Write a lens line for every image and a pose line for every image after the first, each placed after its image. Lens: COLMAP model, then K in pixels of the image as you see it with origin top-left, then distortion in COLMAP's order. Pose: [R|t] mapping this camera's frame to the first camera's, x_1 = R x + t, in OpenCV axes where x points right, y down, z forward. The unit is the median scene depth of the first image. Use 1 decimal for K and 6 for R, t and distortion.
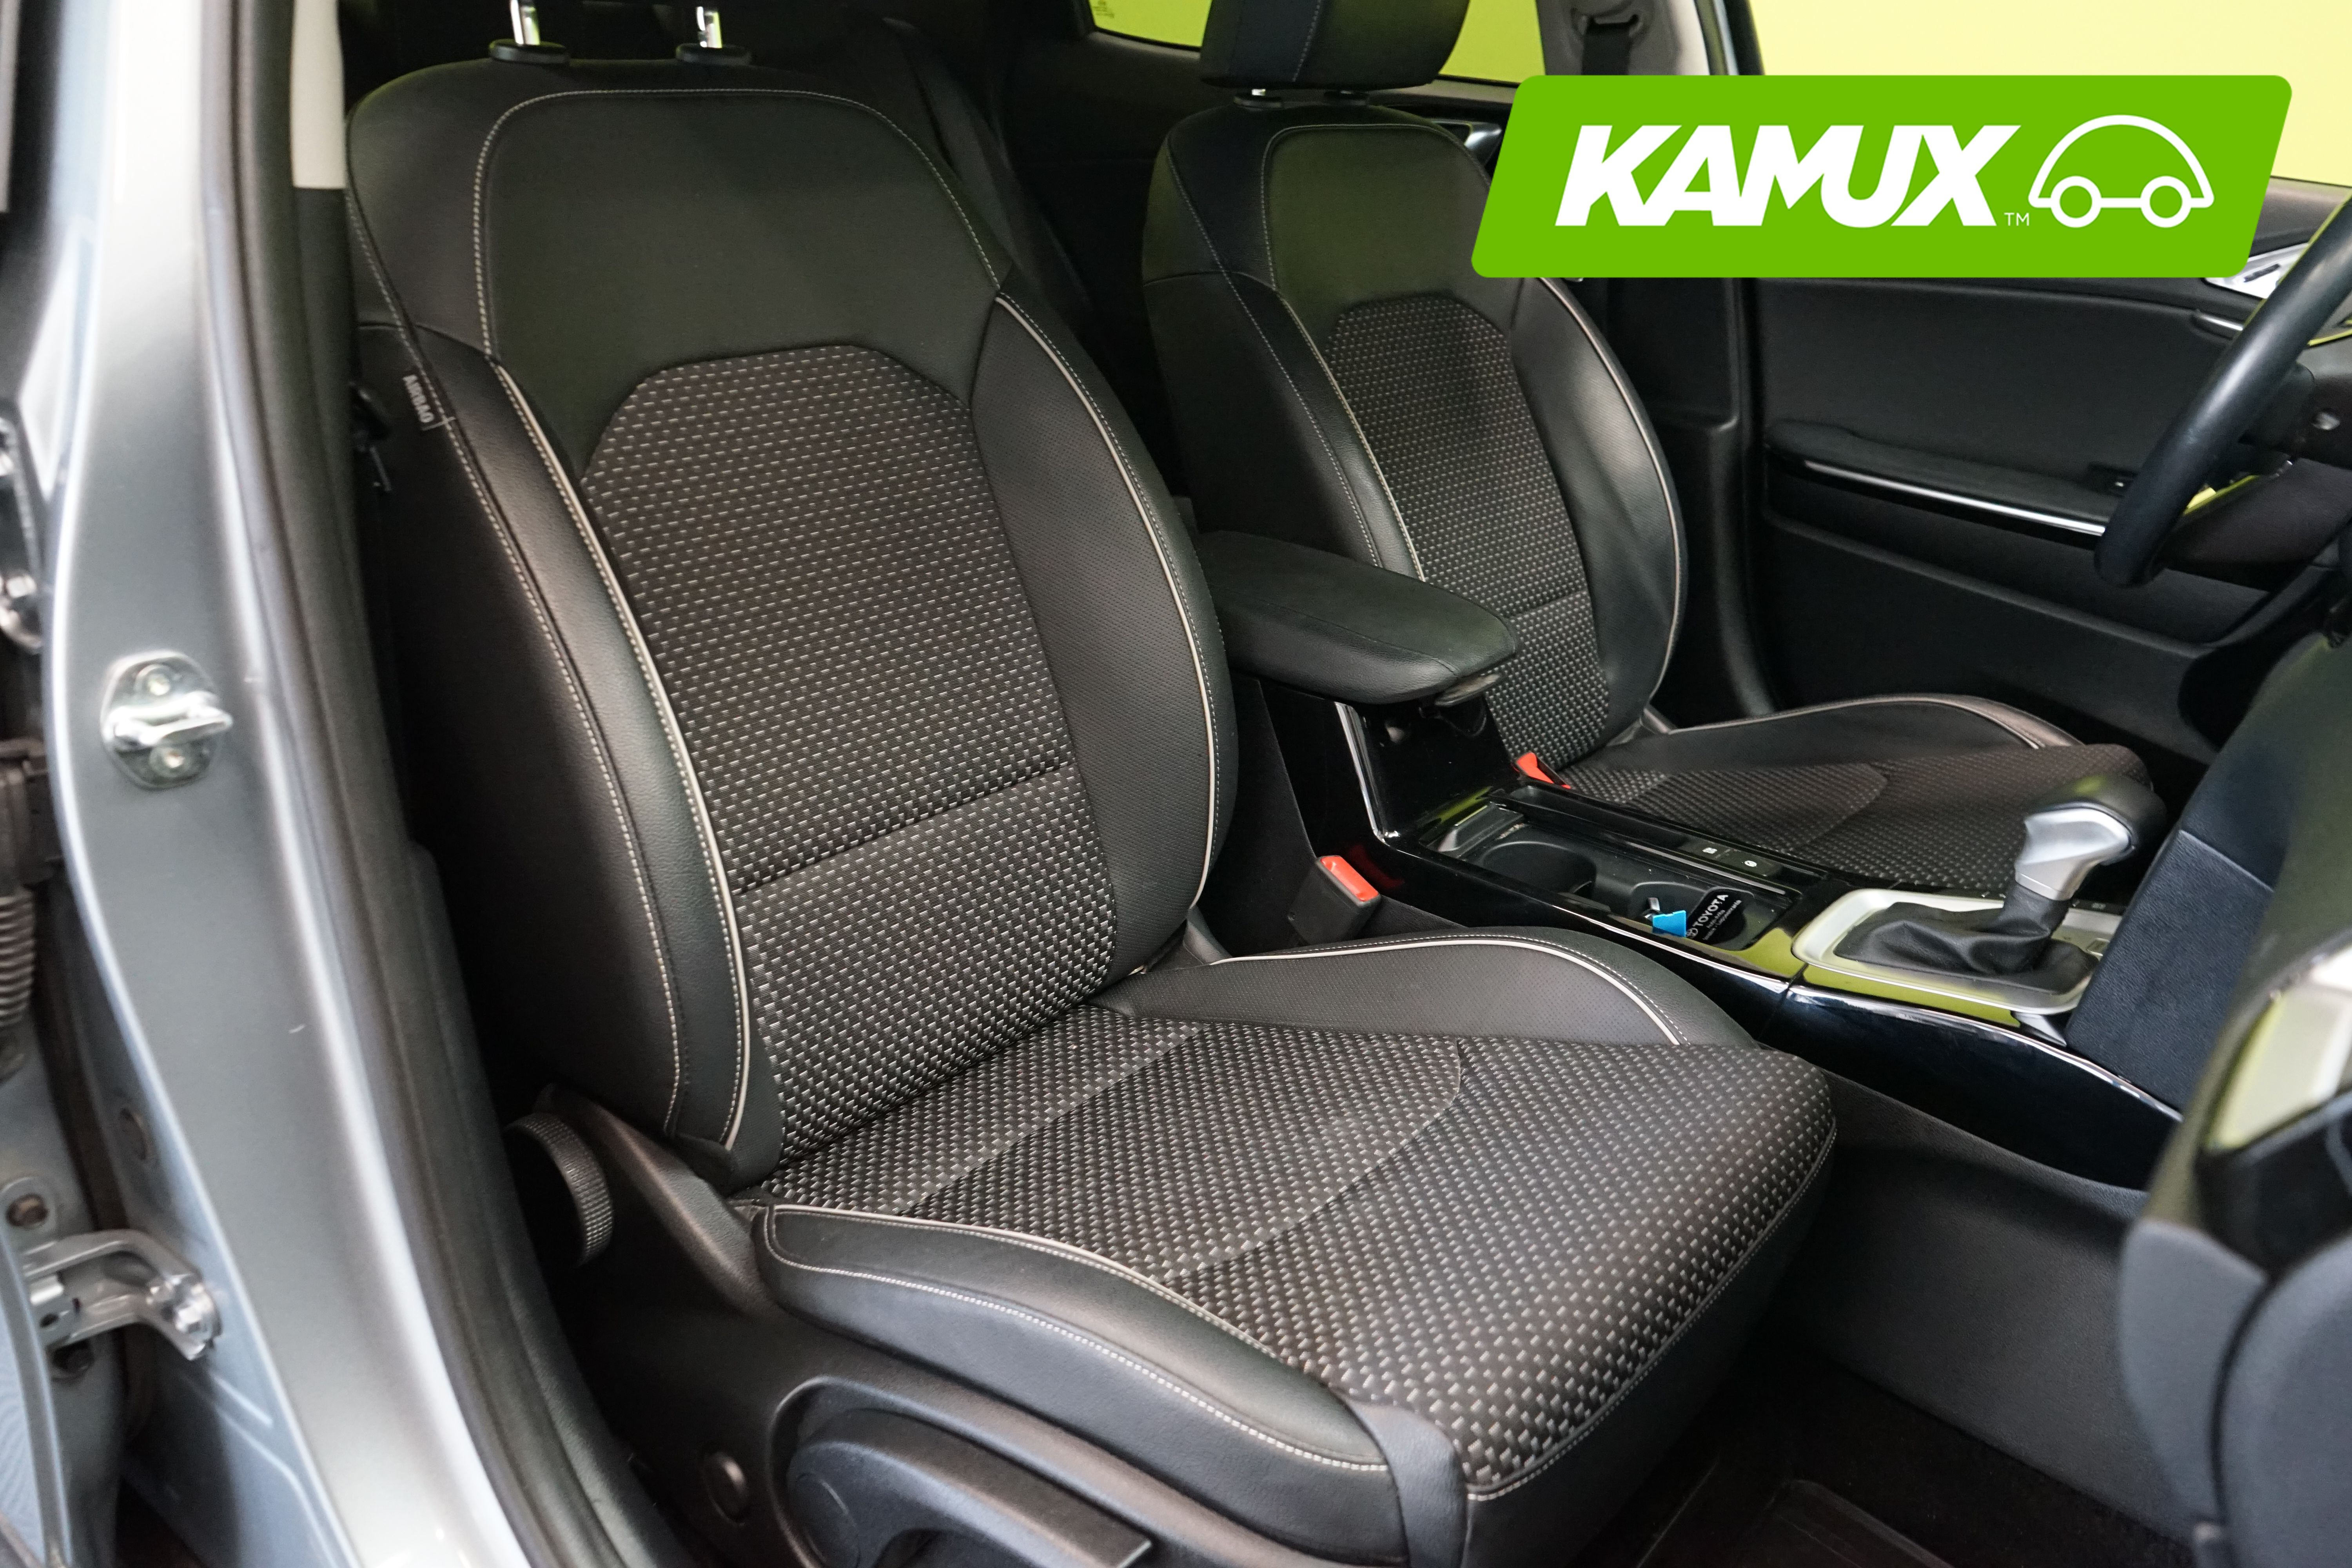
lens RADIAL K [[1906.8, 0, 1183.1], [0, 1906.8, 767.0], [0, 0, 1]] dist [0.053656, -0.004368]
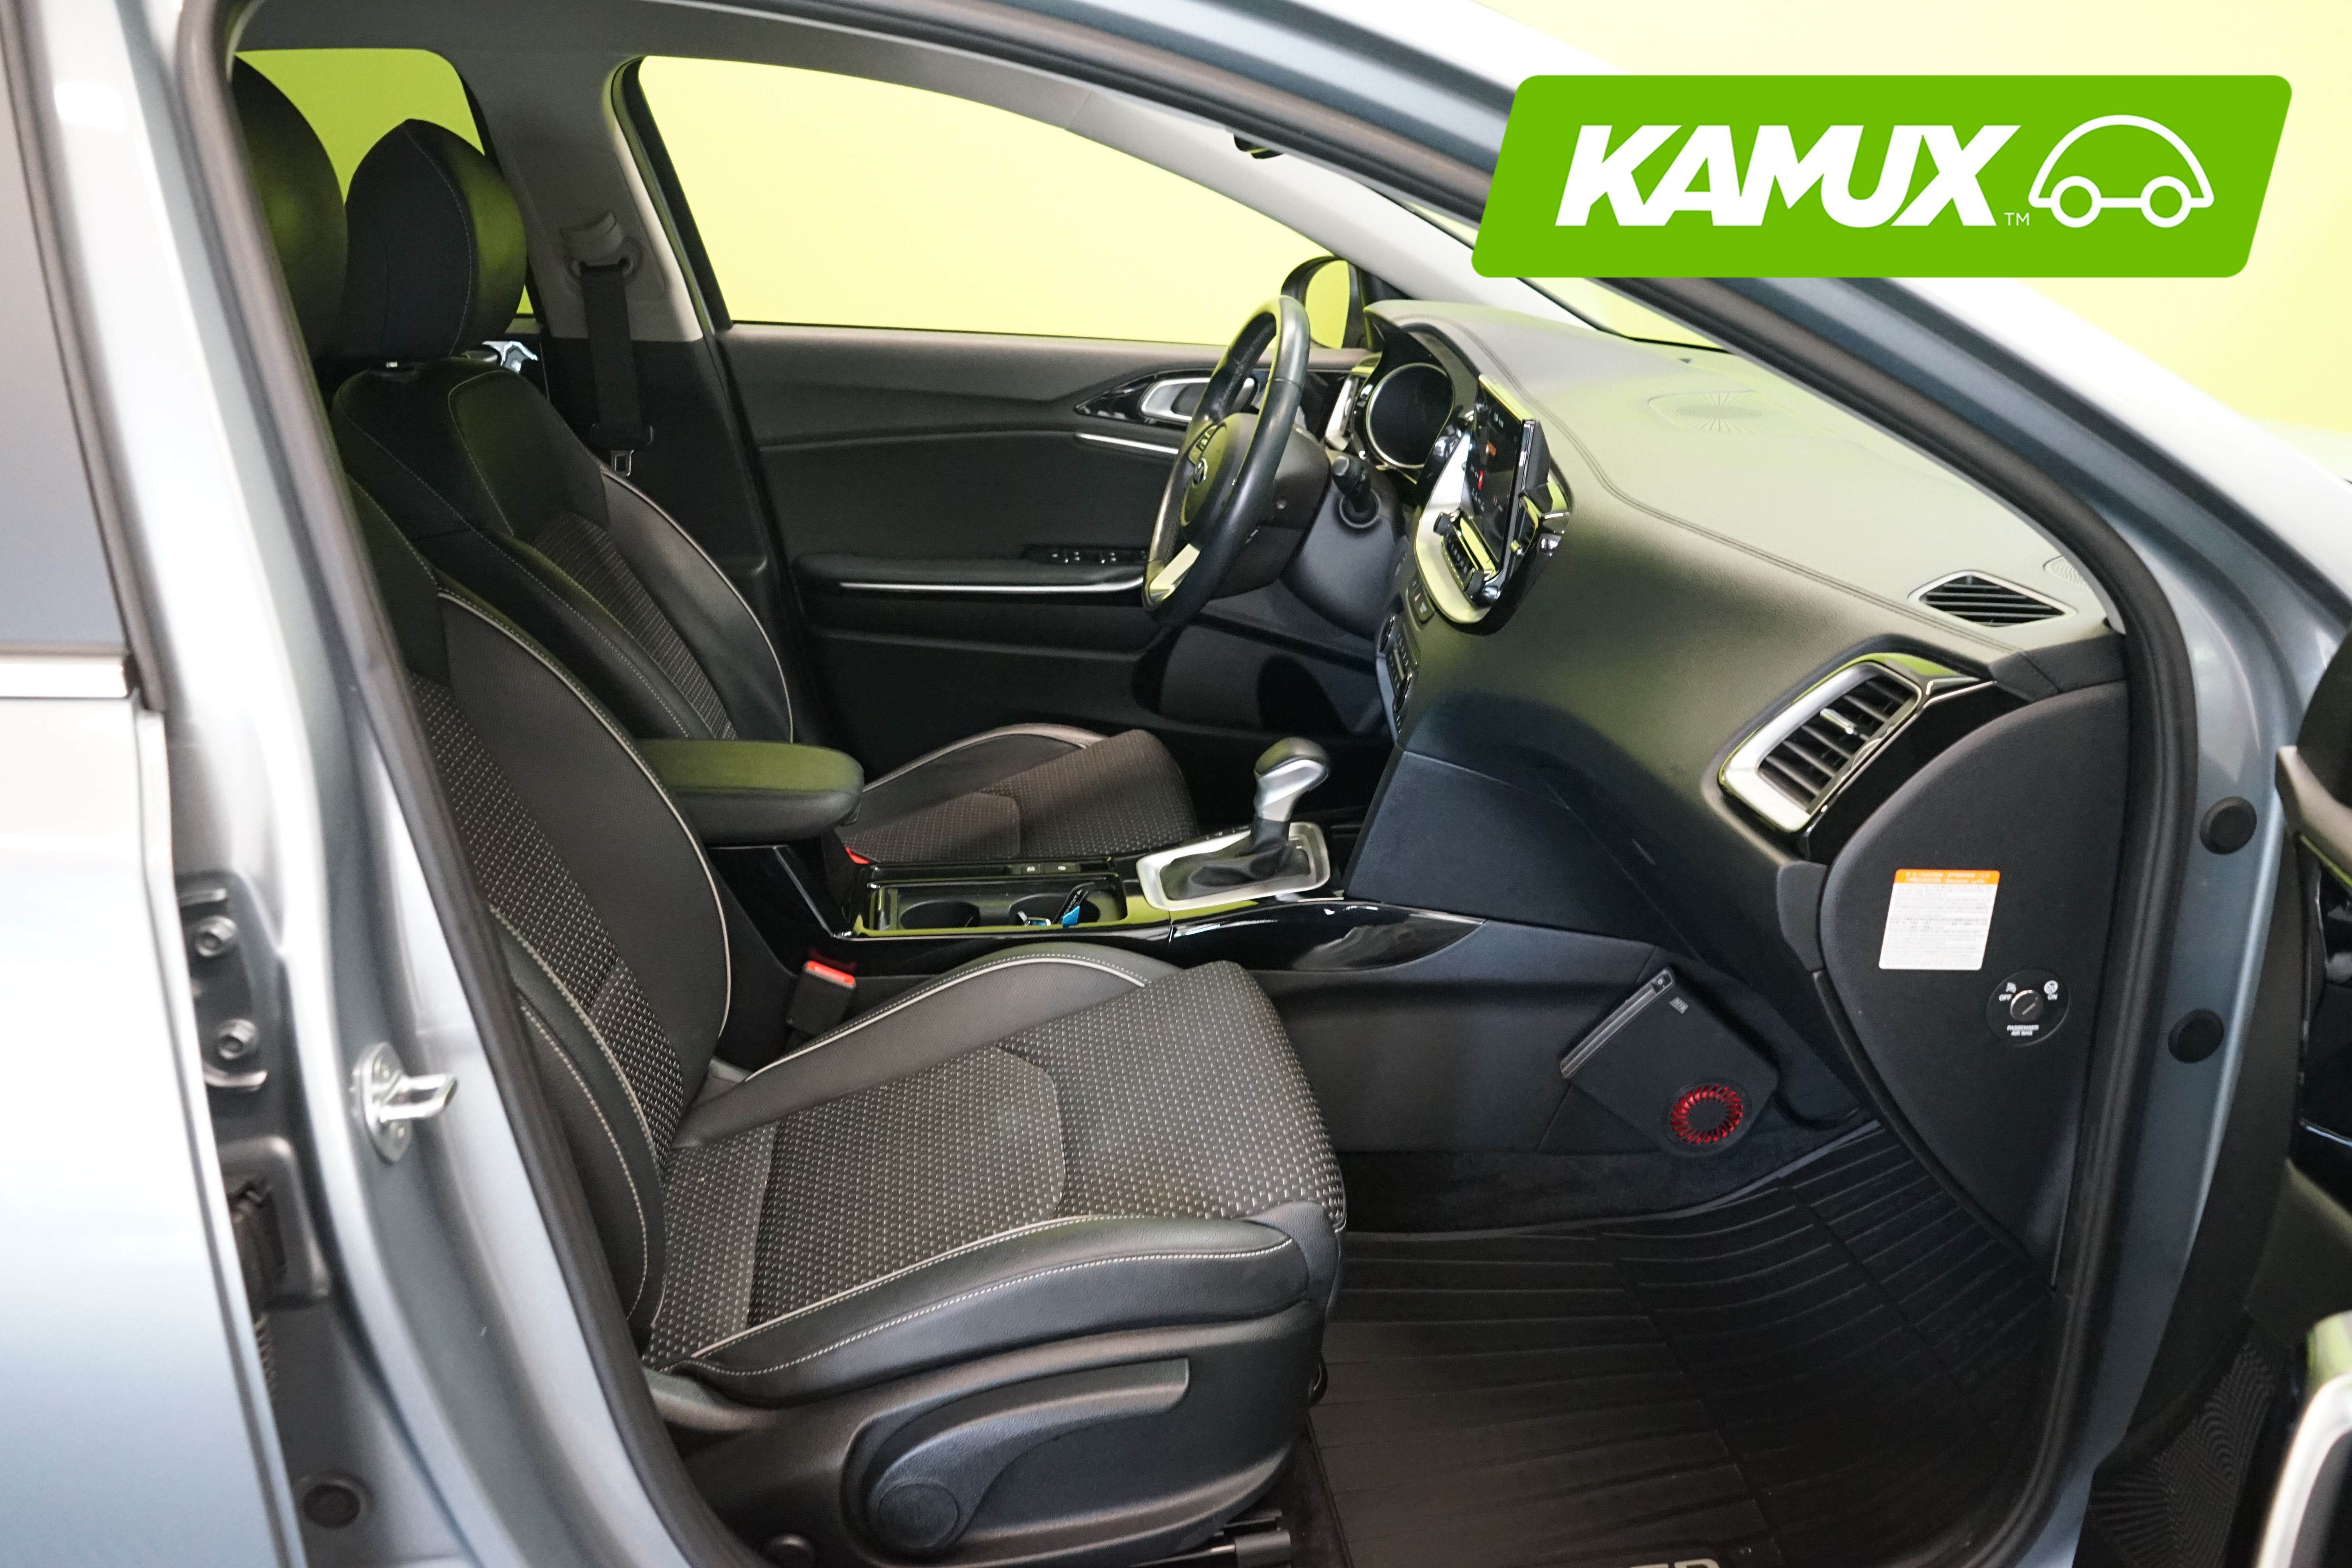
lens RADIAL K [[1906.8, 0, 1183.1], [0, 1906.8, 767.0], [0, 0, 1]] dist [0.053656, -0.004368]
pose [[0.711051, -0.266742, 0.650581, -0.611981], [0.289694, 0.954207, 0.074610, -0.113531], [-0.640690, 0.135418, 0.755763, -0.155999]]
